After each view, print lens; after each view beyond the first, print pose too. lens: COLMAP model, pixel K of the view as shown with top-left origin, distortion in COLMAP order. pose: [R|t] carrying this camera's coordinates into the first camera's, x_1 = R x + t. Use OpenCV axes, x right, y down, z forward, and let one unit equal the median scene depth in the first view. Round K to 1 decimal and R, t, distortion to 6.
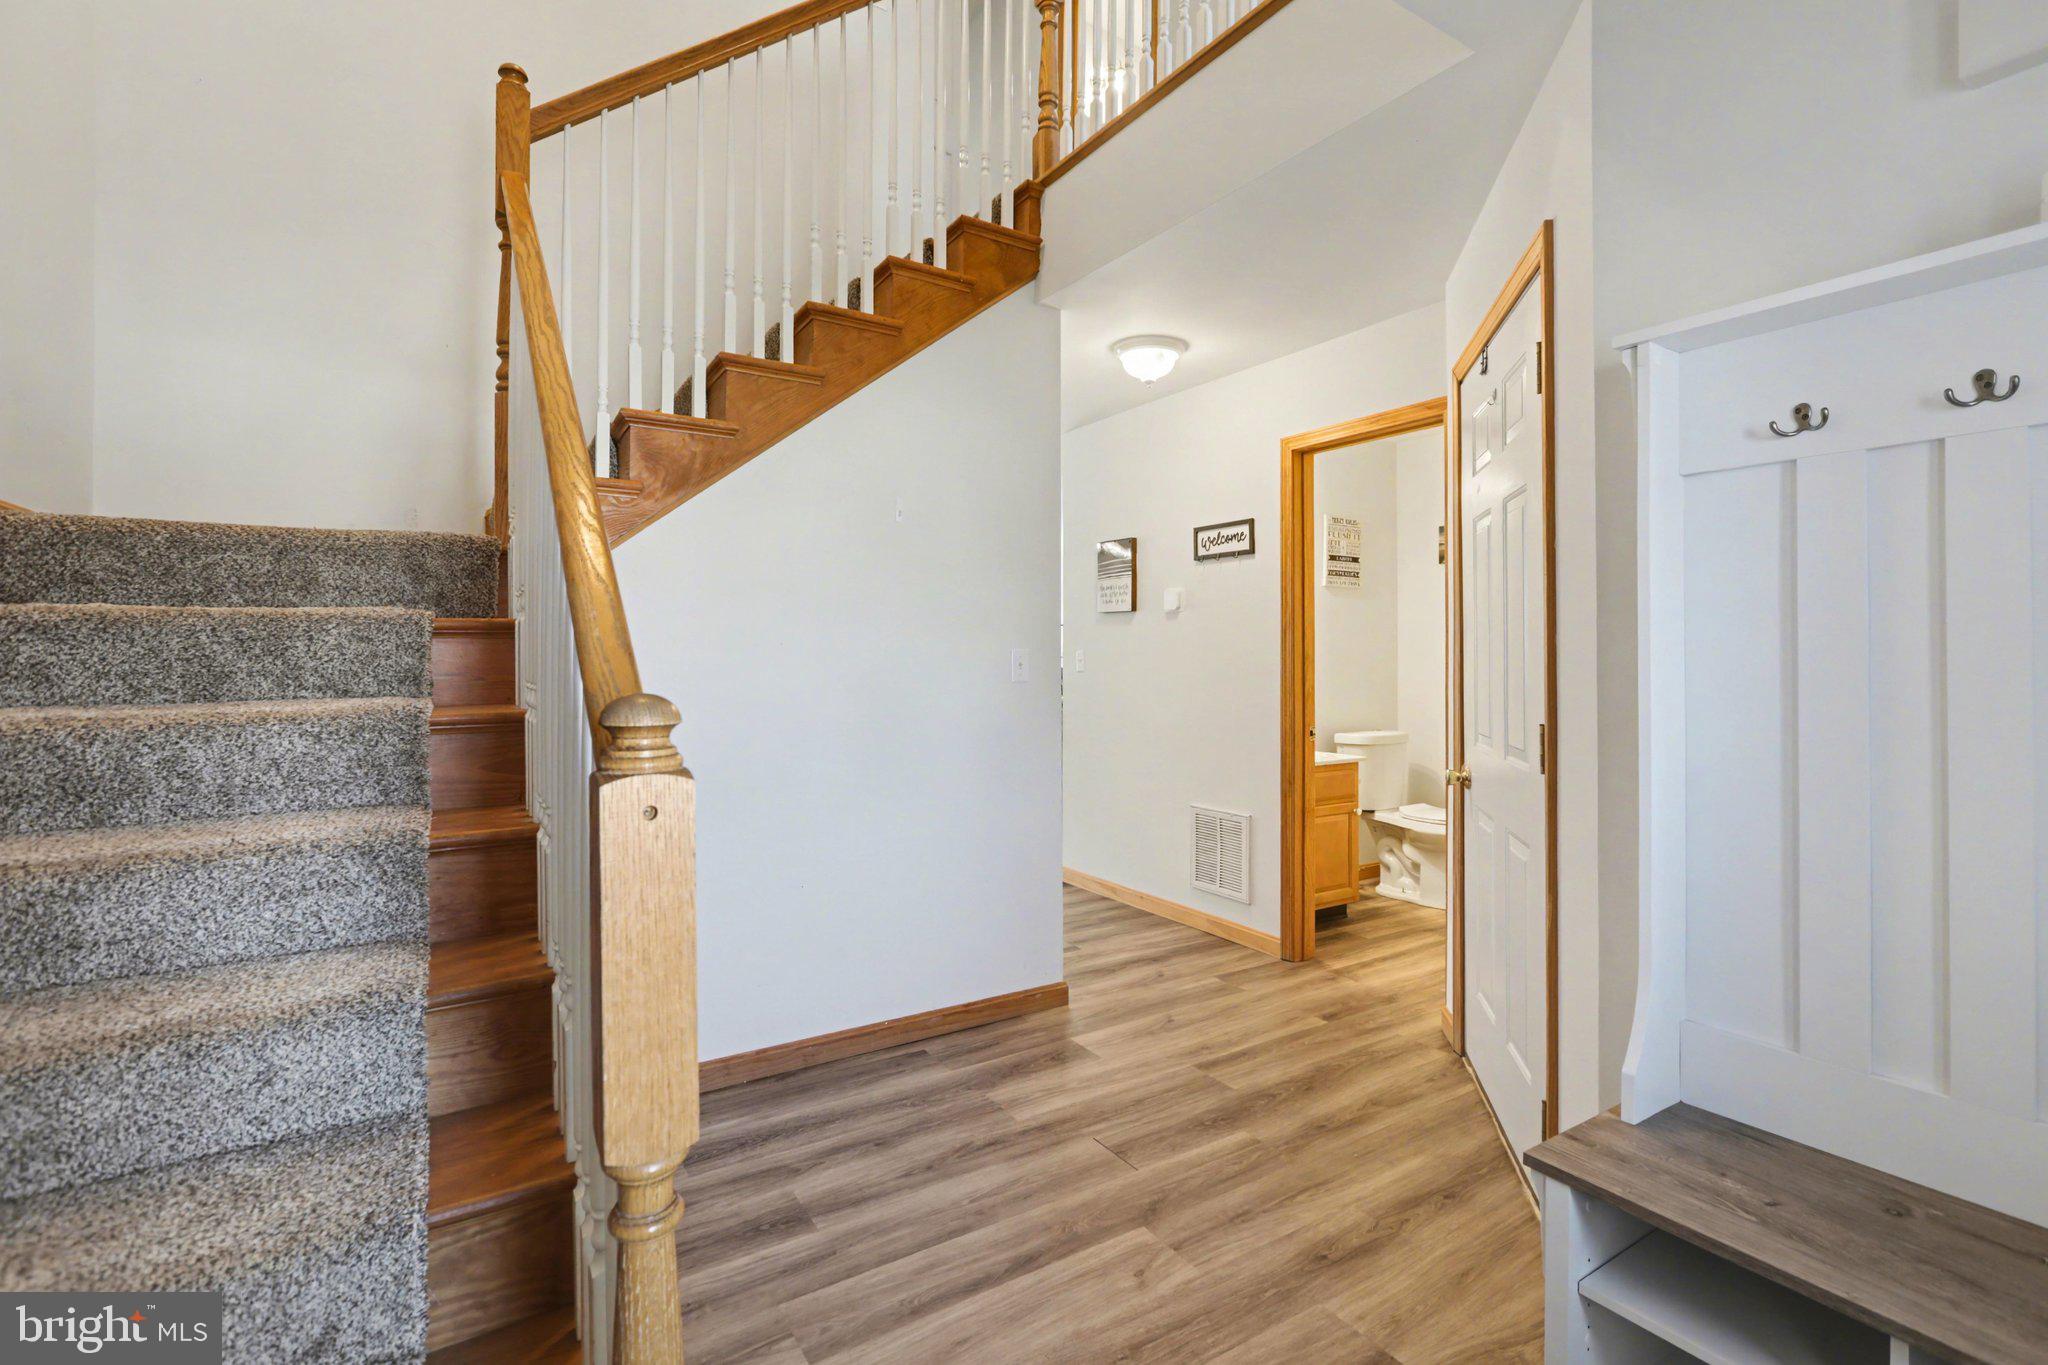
lens RADIAL K [[918.5, 0, 1023.8], [0, 918.5, 655.6], [0, 0, 1]] dist [-0.001033, 0.000147]
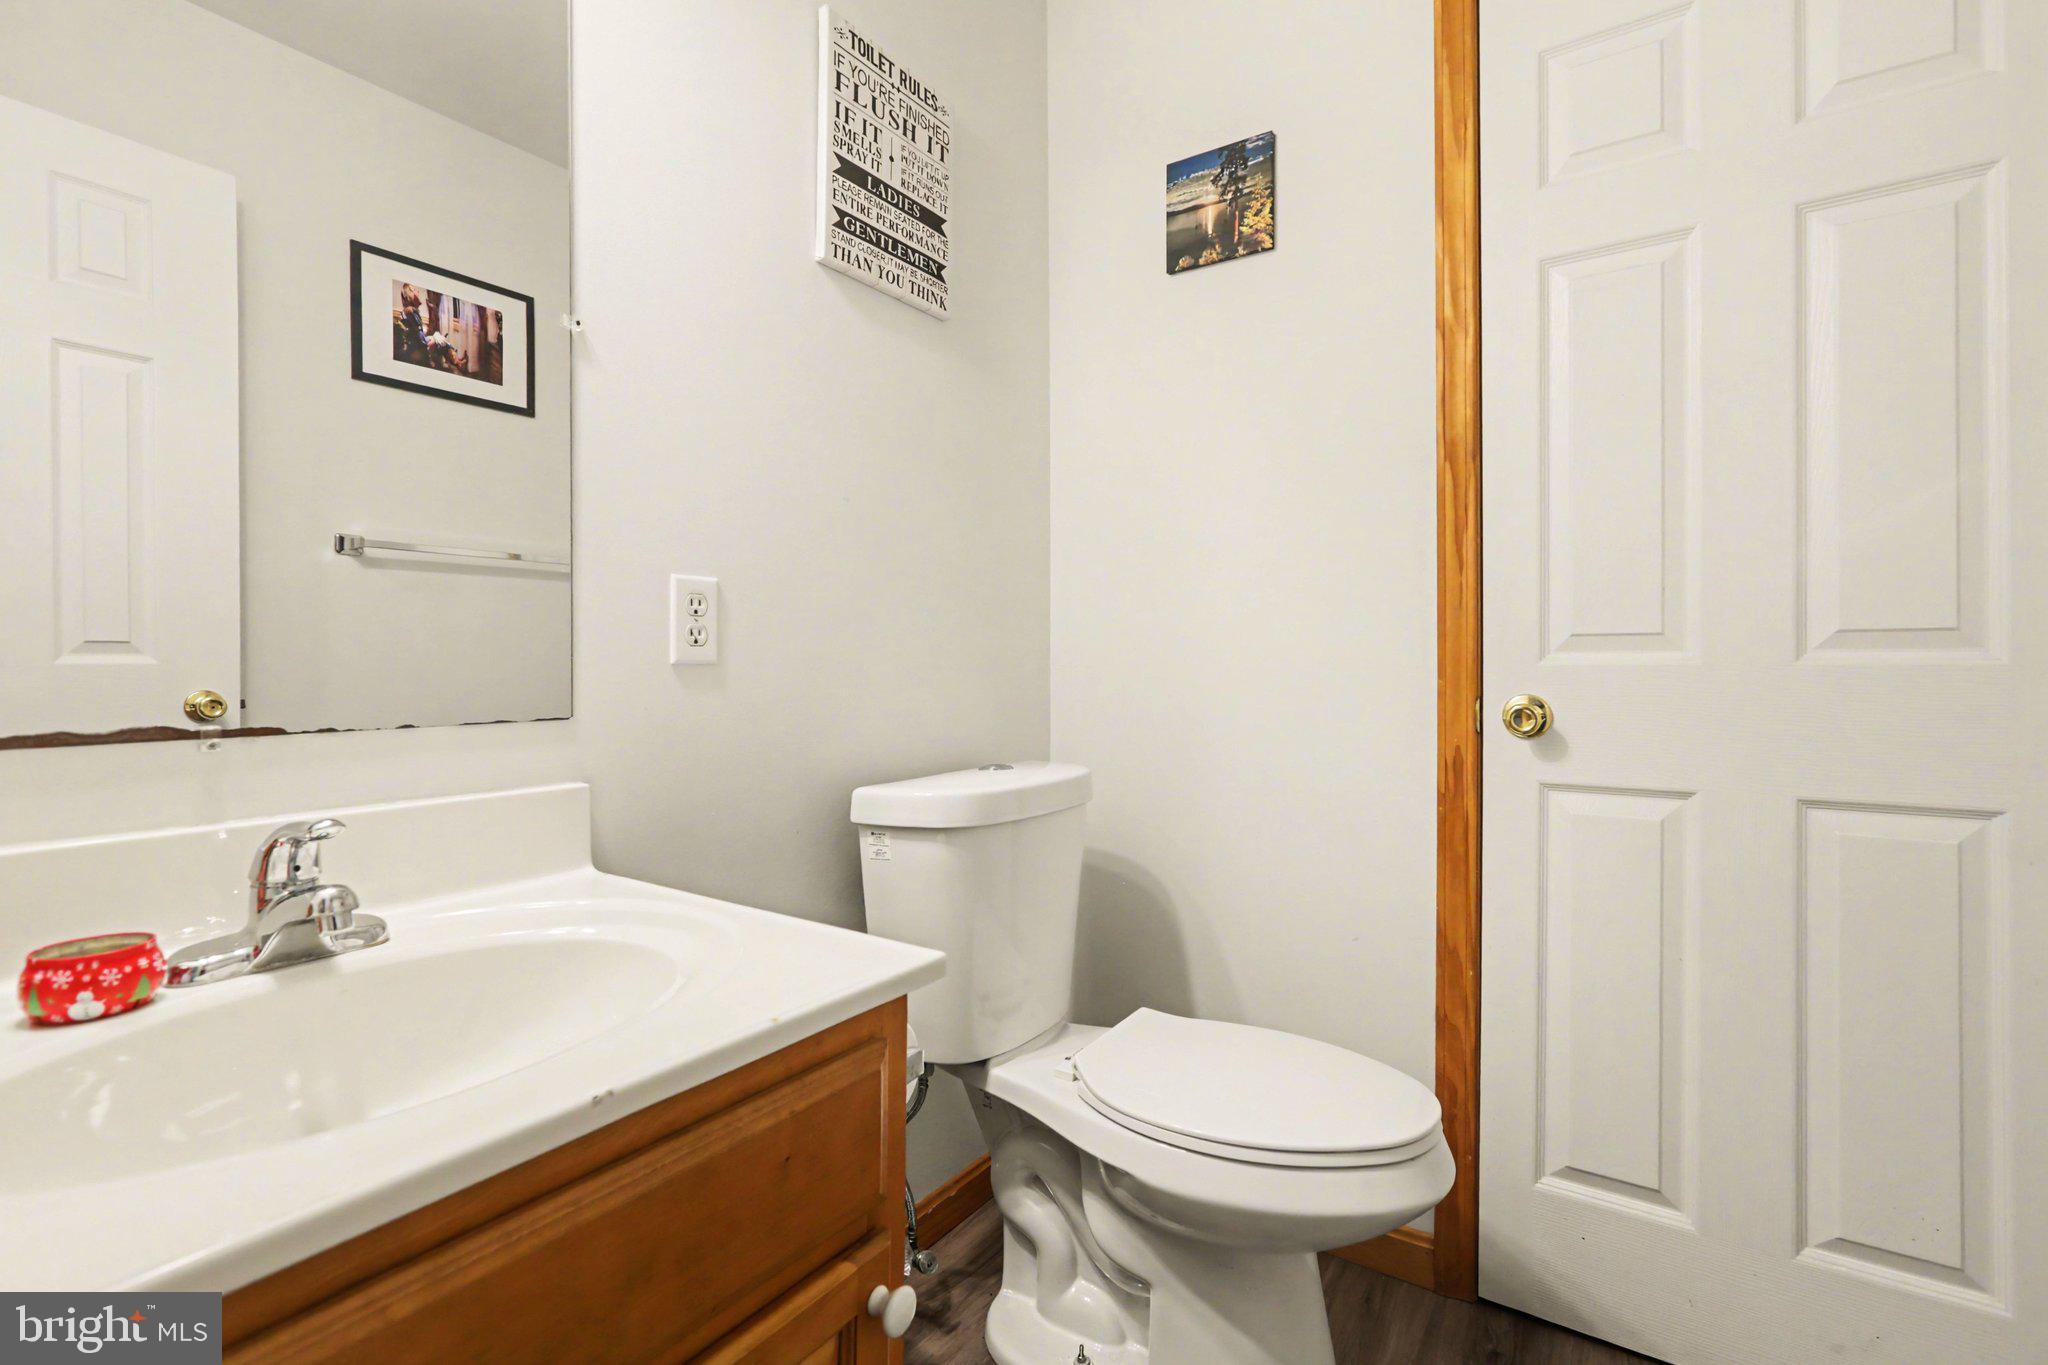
lens RADIAL K [[909.0, 0, 1026.2], [0, 909.0, 711.3], [0, 0, 1]] dist [0.000693, 0.000583]
pose [[0.924822, -0.002248, 0.380392, 0.279409], [-0.003075, 0.999906, 0.013387, 0.057255], [-0.380387, -0.013550, 0.924728, 0.717865]]
